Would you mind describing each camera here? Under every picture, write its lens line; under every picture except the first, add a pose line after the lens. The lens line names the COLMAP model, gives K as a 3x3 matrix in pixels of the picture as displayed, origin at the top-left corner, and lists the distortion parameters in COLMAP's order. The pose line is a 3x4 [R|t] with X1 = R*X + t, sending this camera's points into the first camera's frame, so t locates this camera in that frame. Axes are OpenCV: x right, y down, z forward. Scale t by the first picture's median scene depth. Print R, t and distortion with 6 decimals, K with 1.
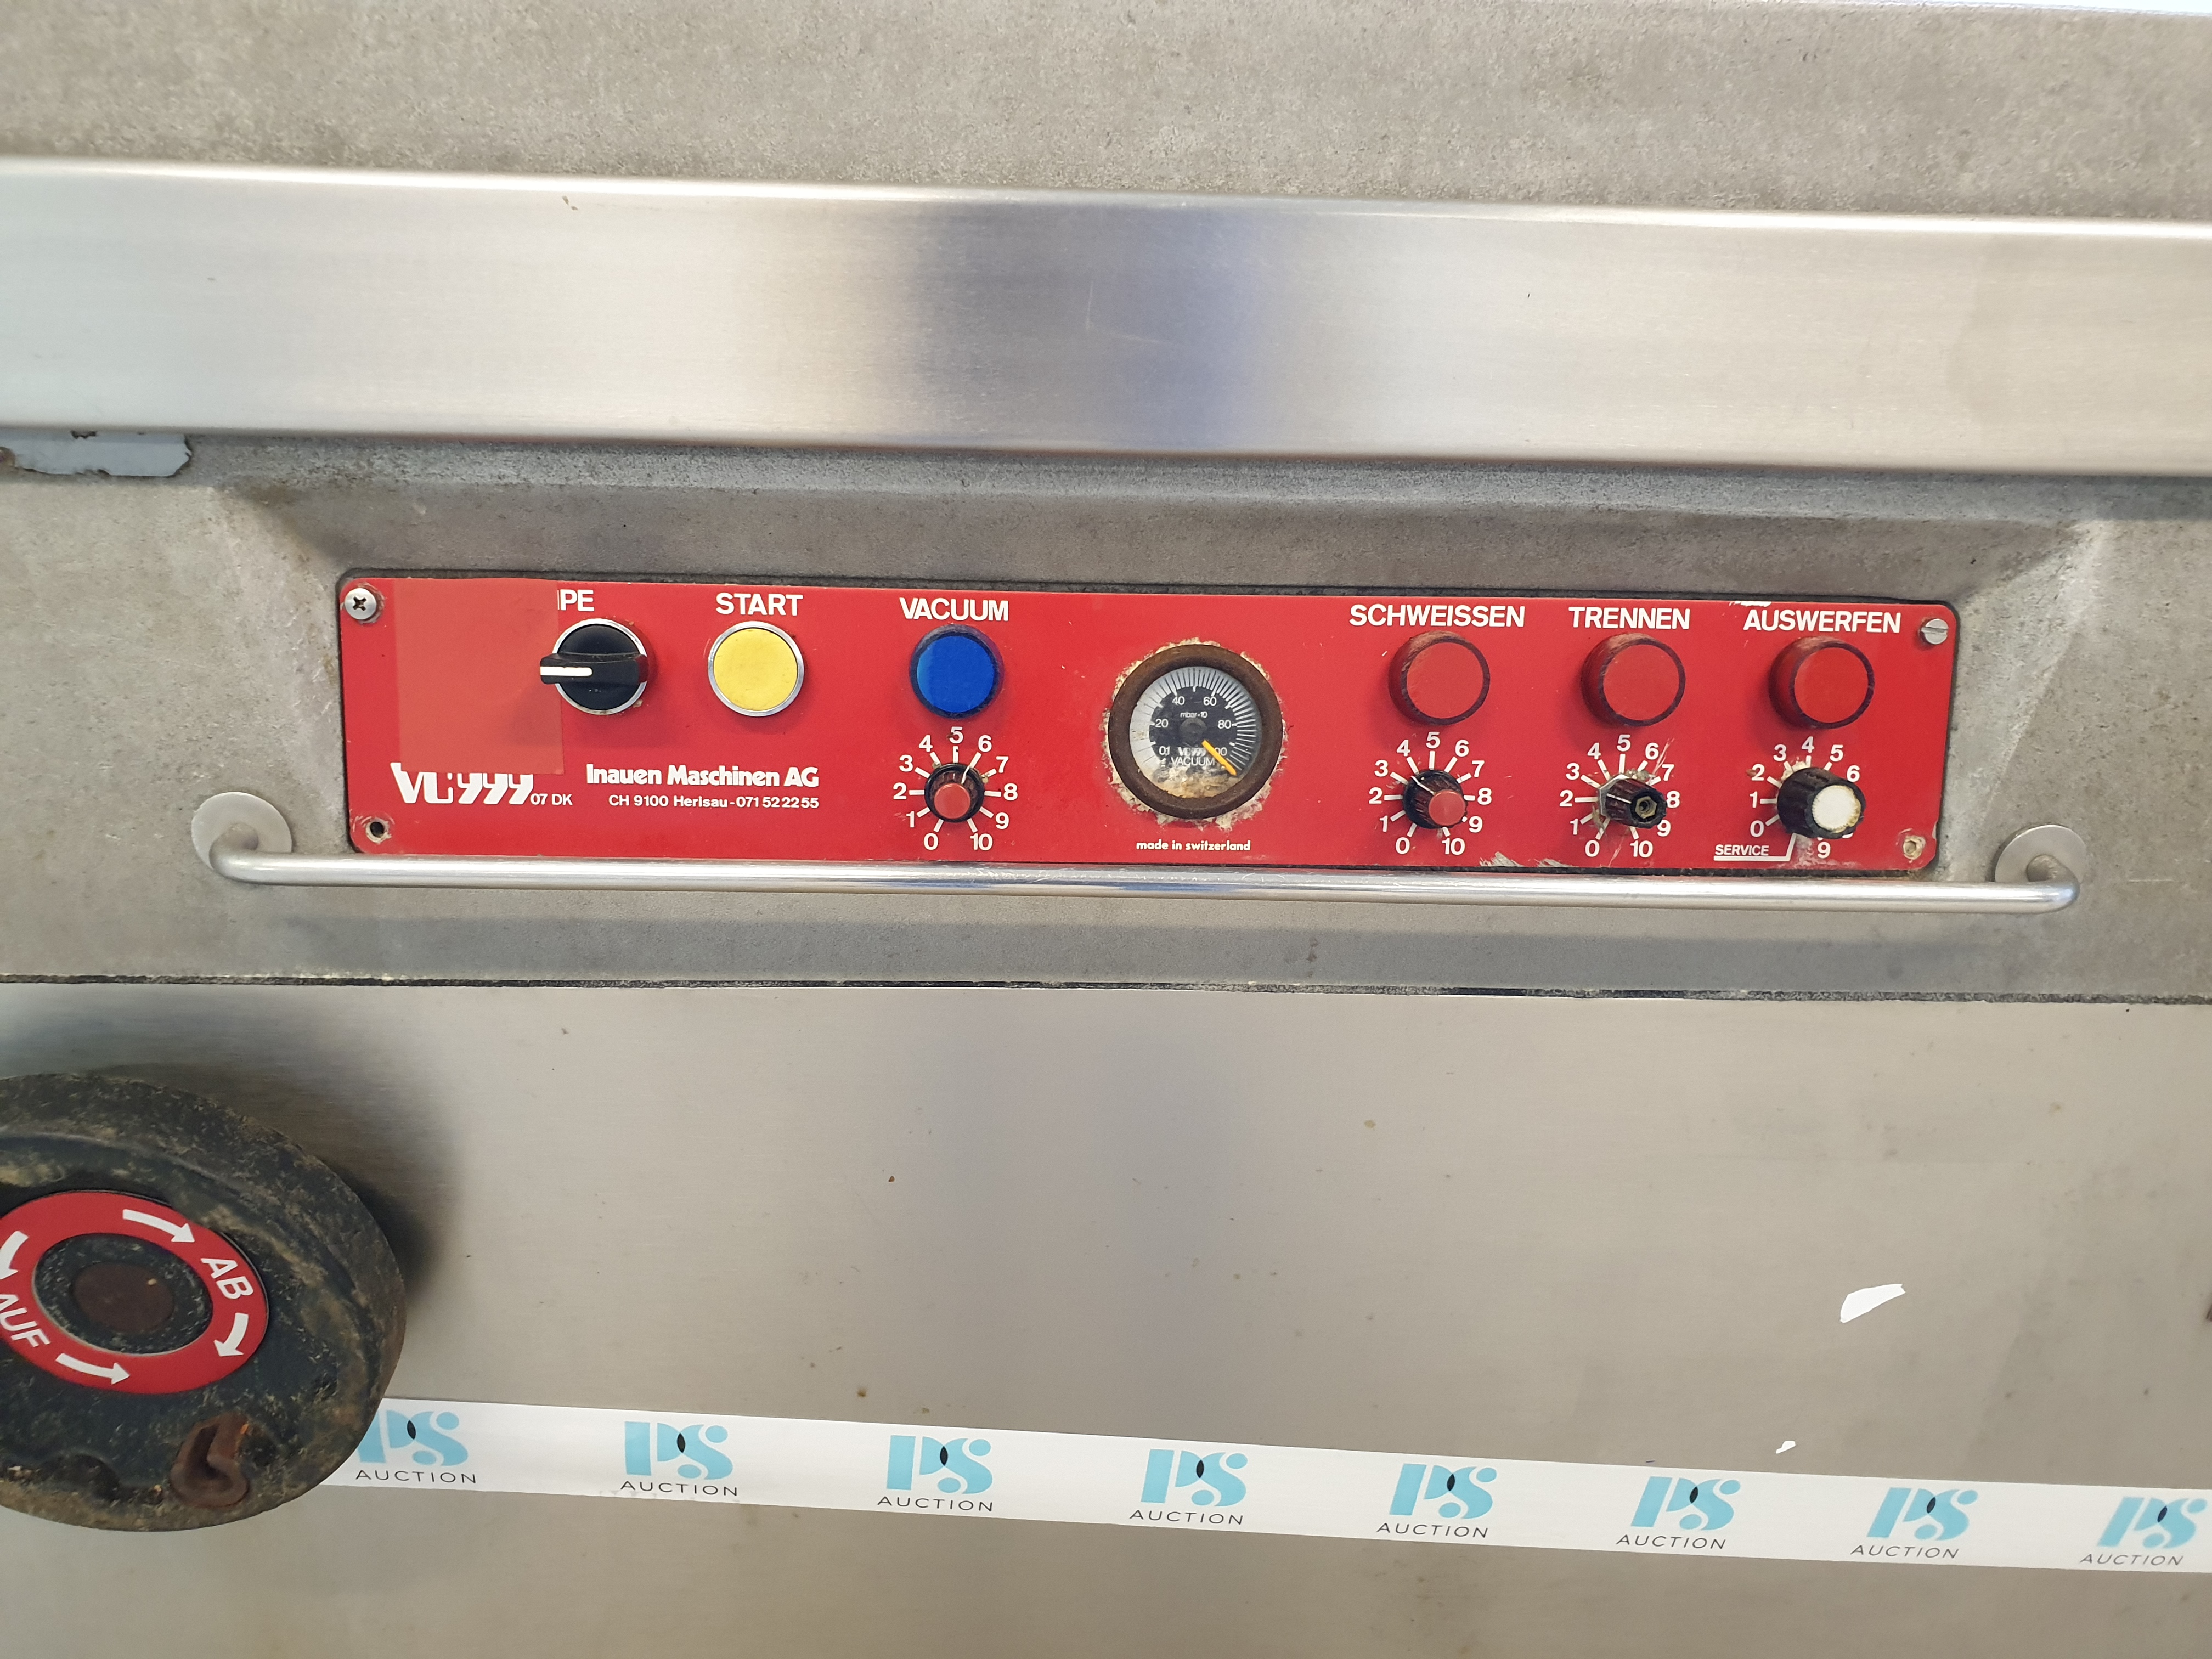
lens RADIAL K [[1752.6, 0, 1051.8], [0, 1752.6, 787.9], [0, 0, 1]] dist [0.019487, -0.018051]
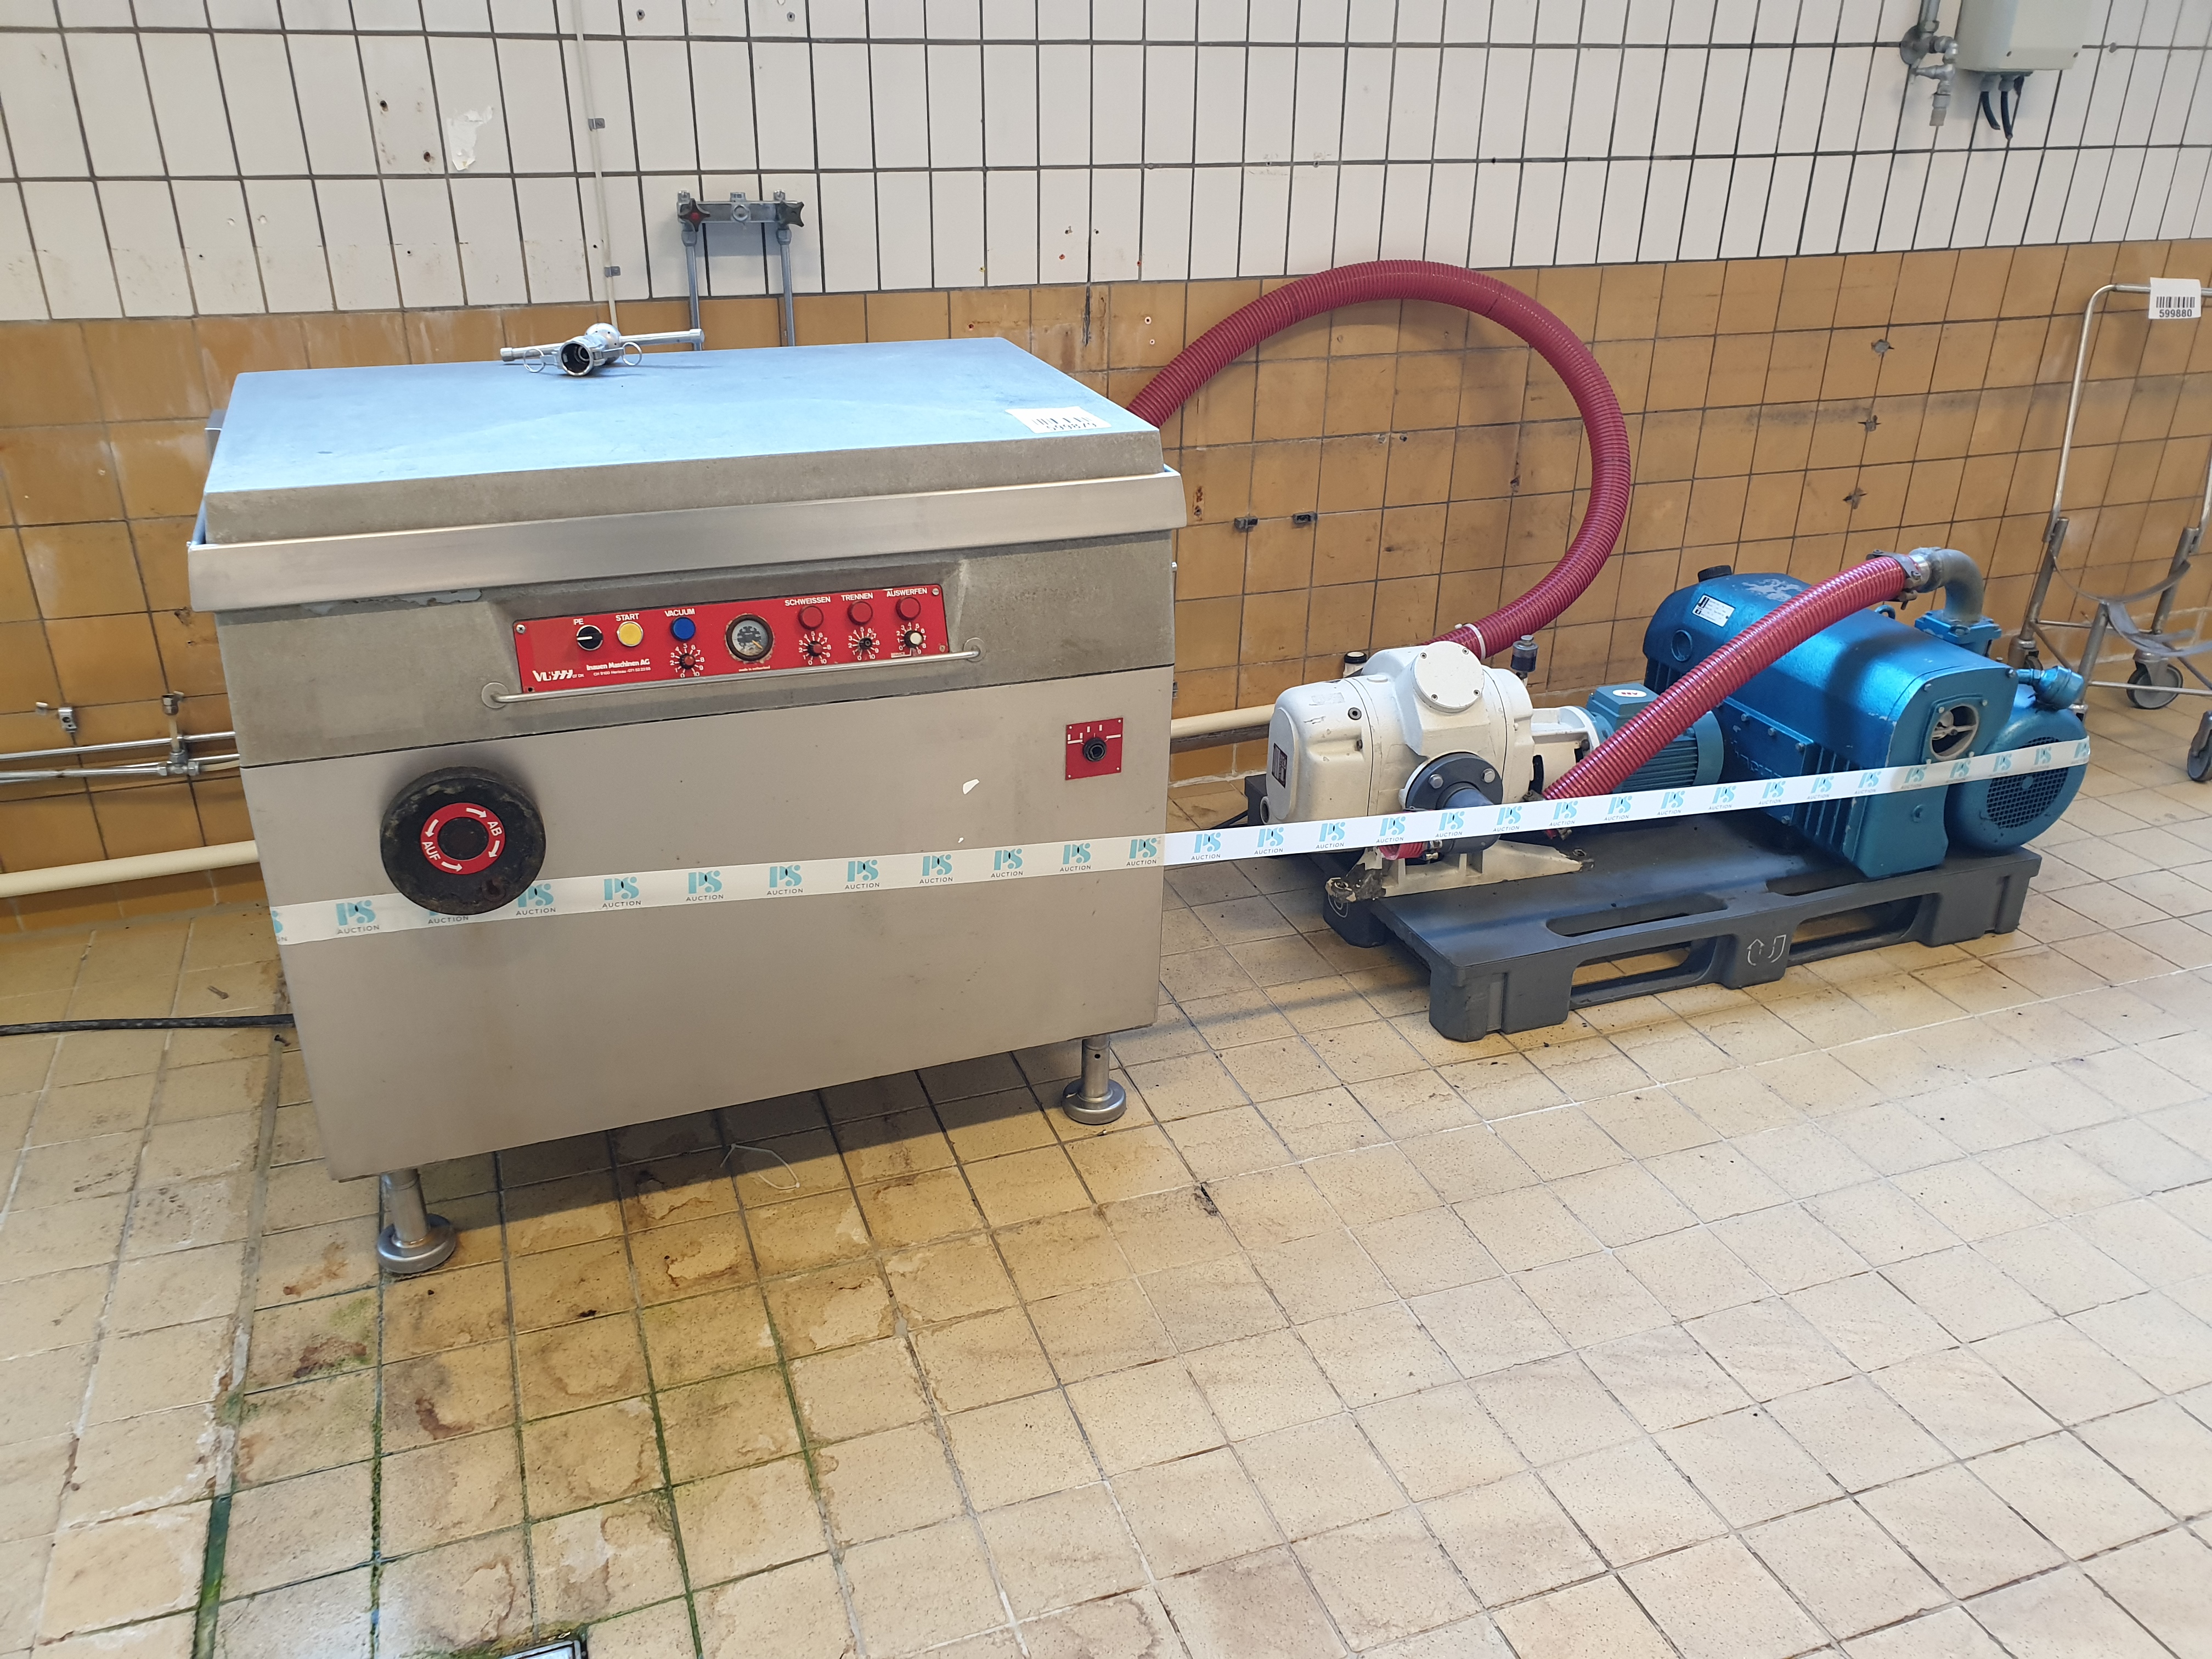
lens RADIAL K [[1752.6, 0, 1096.0], [0, 1752.6, 841.4], [0, 0, 1]] dist [0.019487, -0.018051]
pose [[0.943306, -0.155016, 0.293503, -0.383890], [0.160404, 0.987035, 0.005779, 0.493054], [-0.290594, 0.041627, 0.955941, -2.782304]]
